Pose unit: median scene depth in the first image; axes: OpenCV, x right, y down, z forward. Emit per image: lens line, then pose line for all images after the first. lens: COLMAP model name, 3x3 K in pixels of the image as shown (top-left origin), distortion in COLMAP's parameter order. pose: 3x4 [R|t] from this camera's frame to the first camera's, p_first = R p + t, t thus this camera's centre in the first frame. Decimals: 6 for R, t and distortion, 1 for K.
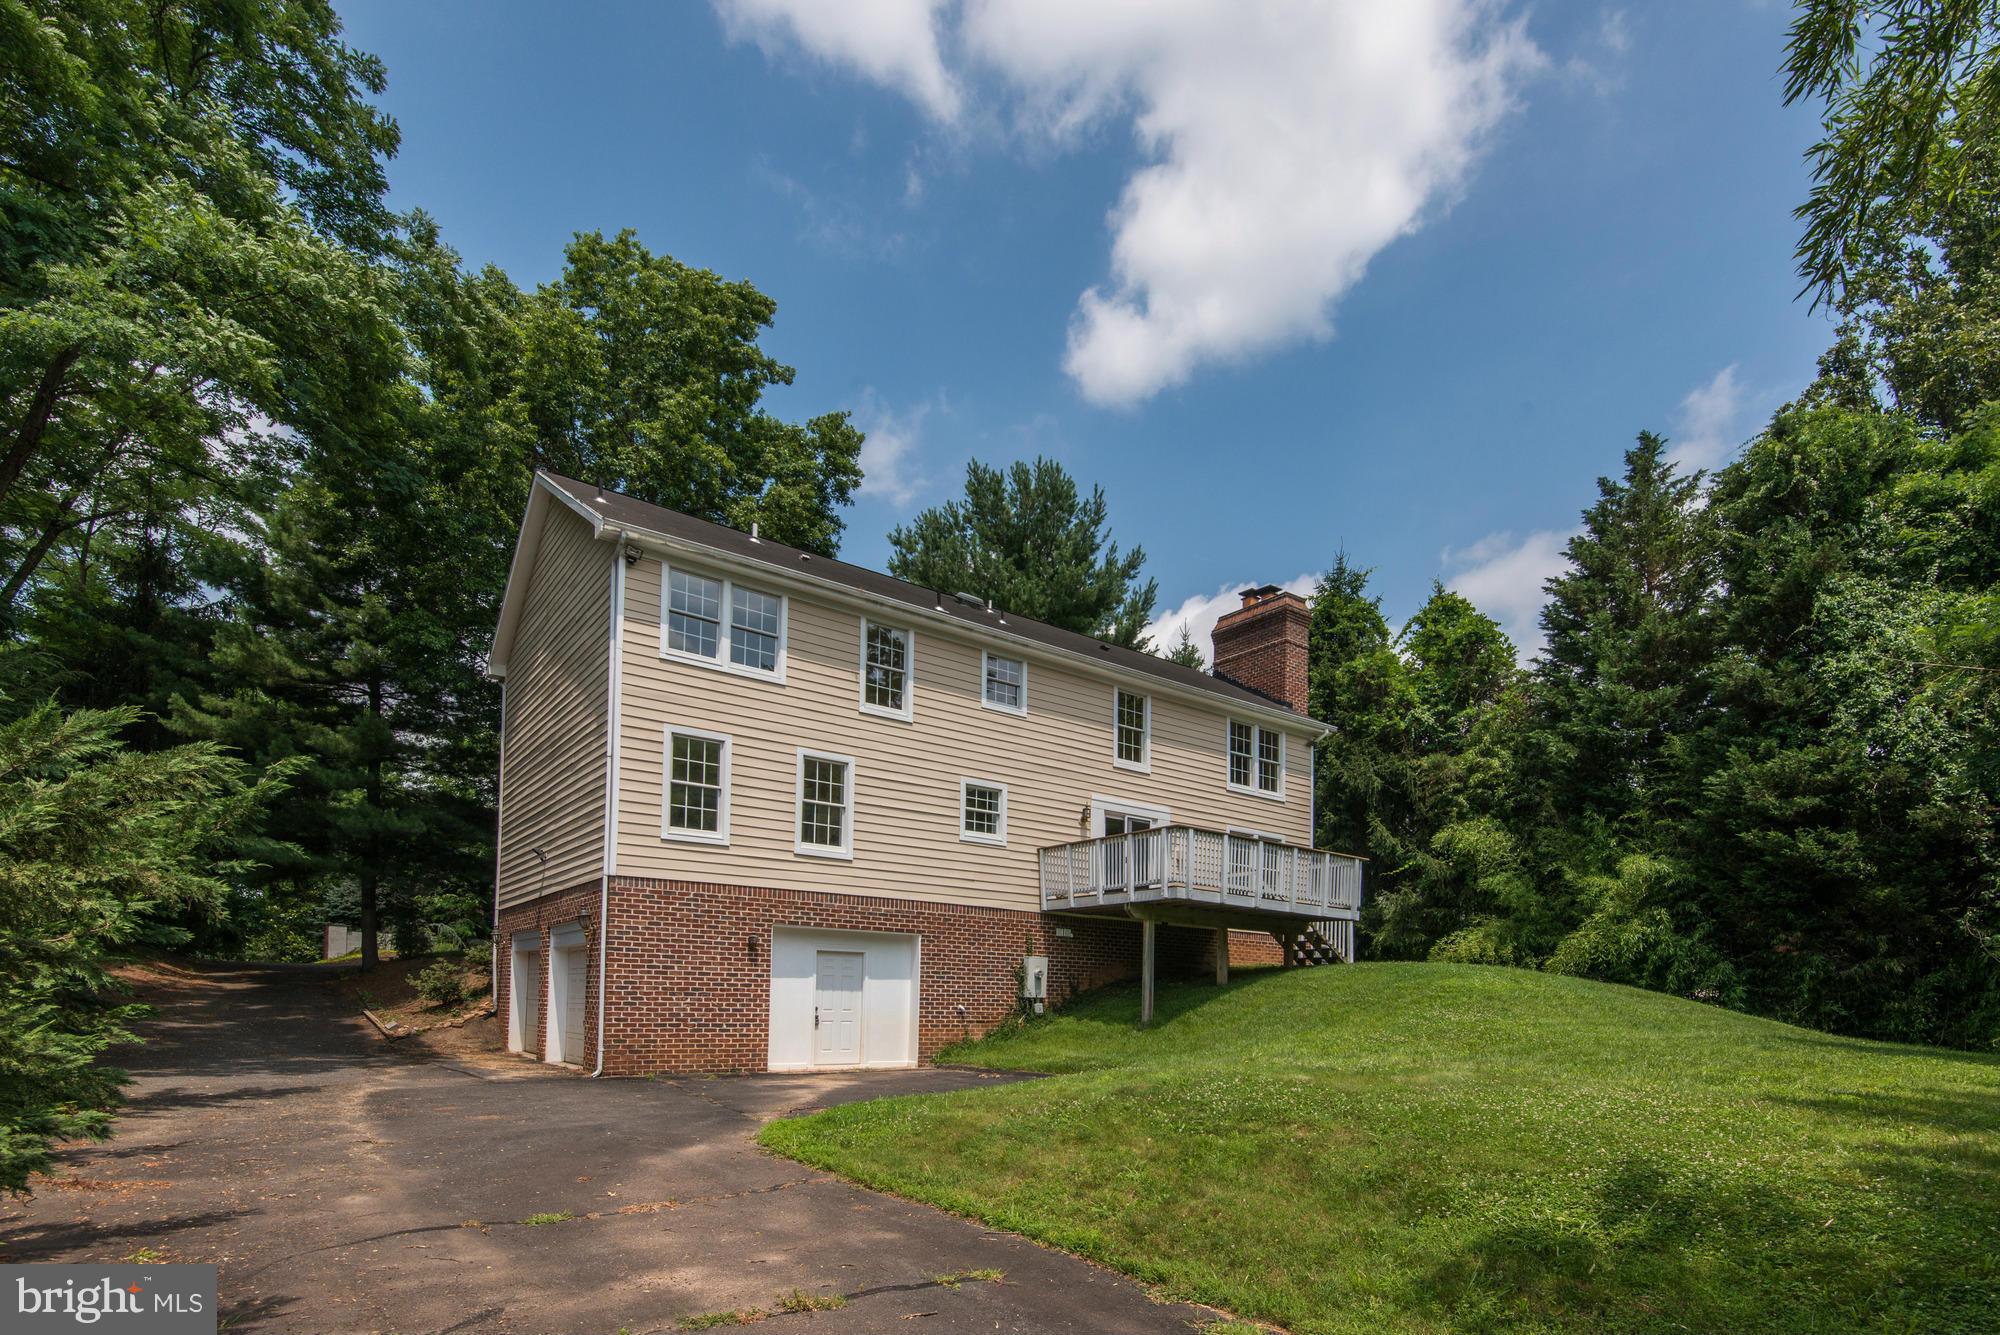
lens RADIAL K [[949.2, 0, 998.5], [0, 949.2, 681.2], [0, 0, 1]] dist [0.026807, -0.022466]
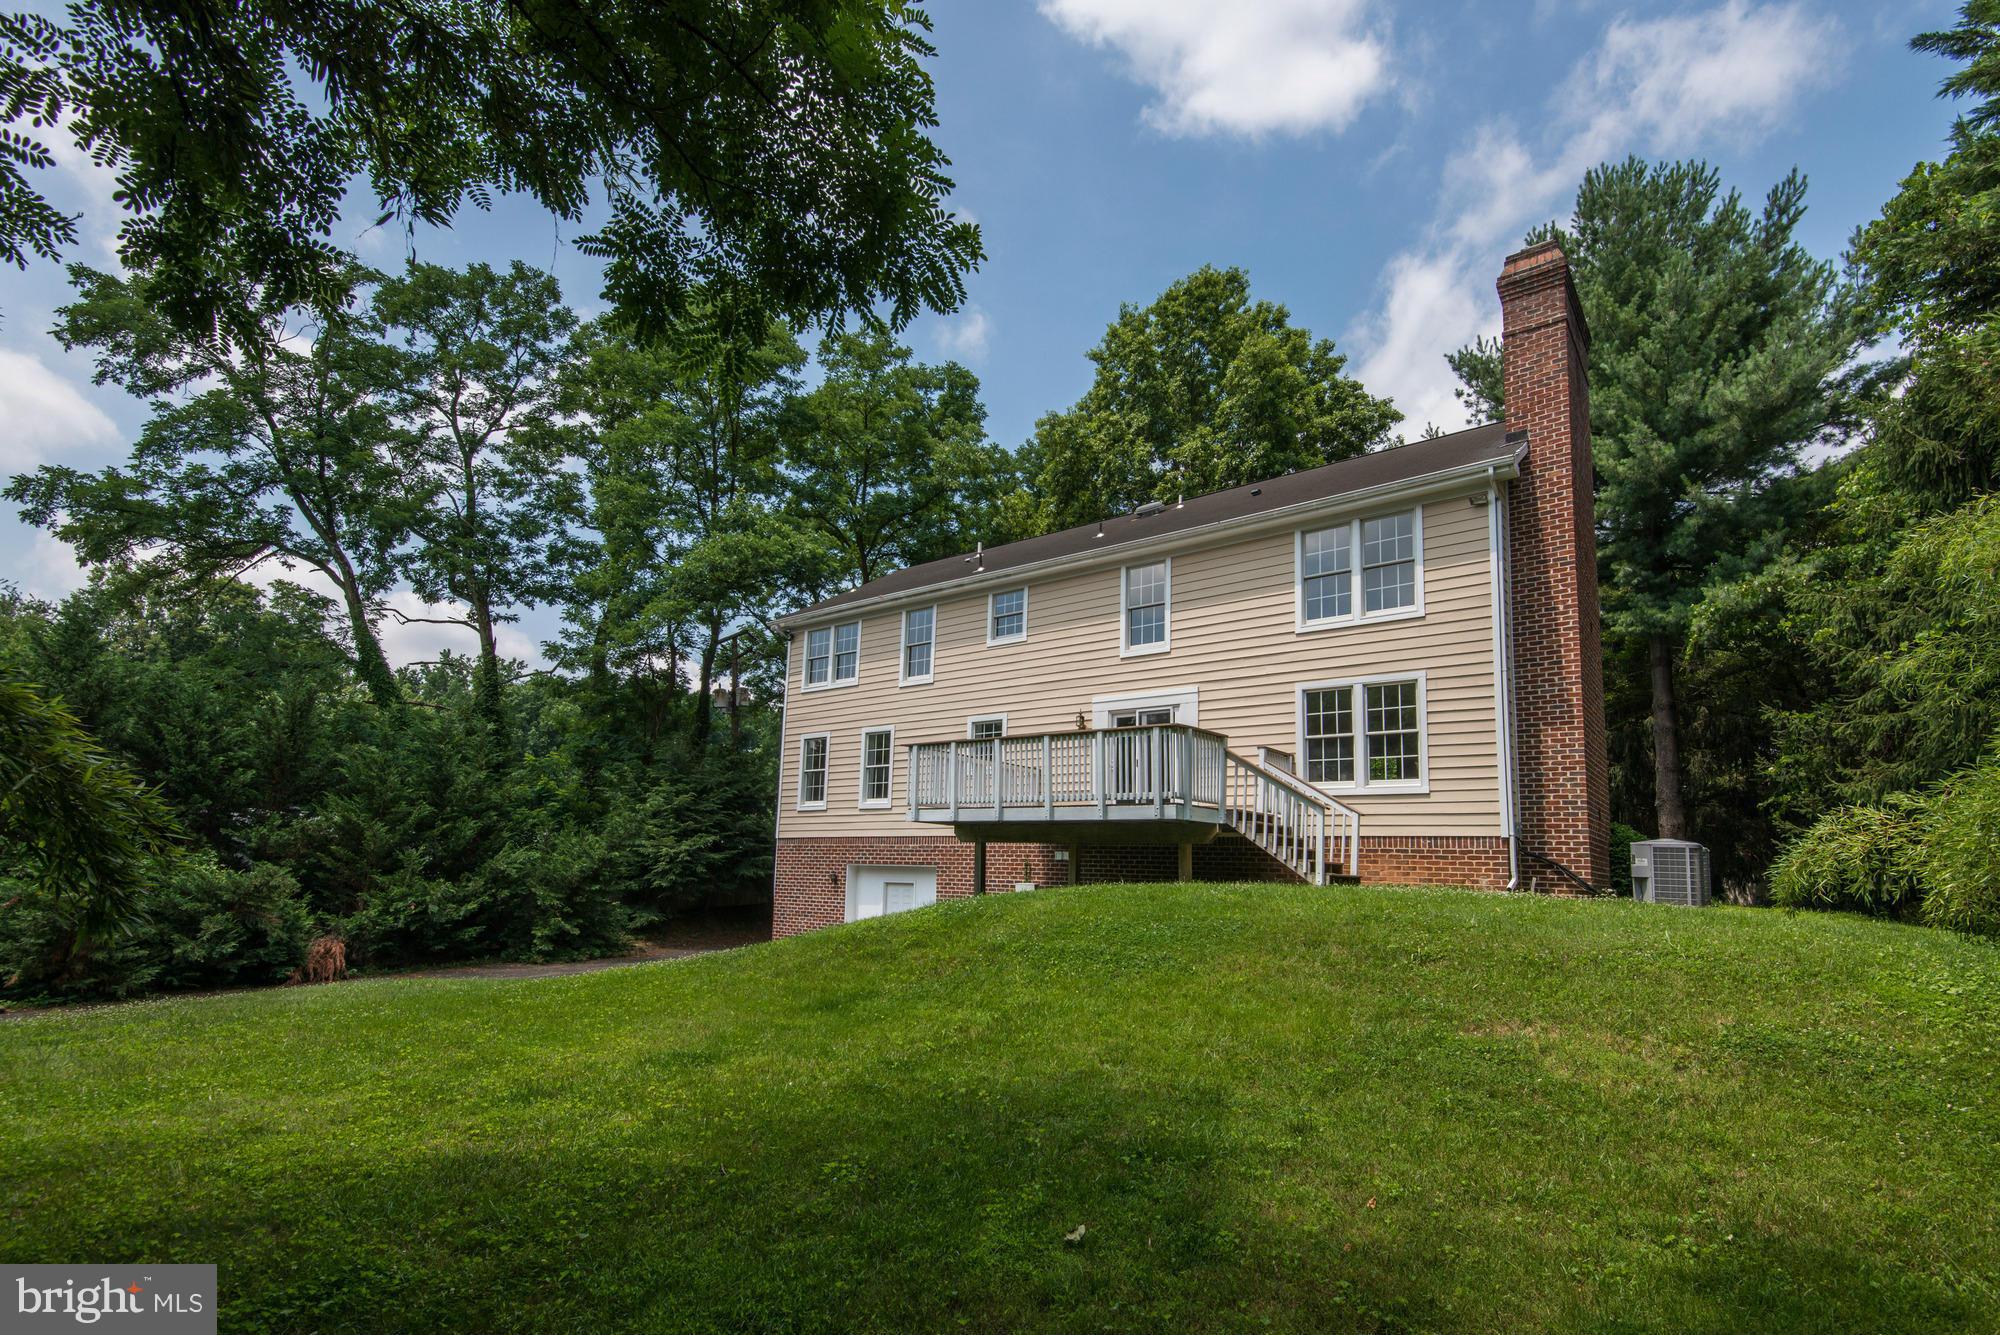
lens RADIAL K [[949.2, 0, 998.5], [0, 949.2, 681.2], [0, 0, 1]] dist [0.026807, -0.022466]
pose [[0.217527, -0.231681, -0.948159, 0.882311], [0.243337, 0.953620, -0.177189, 0.229216], [0.945235, -0.192178, 0.263815, 0.666787]]
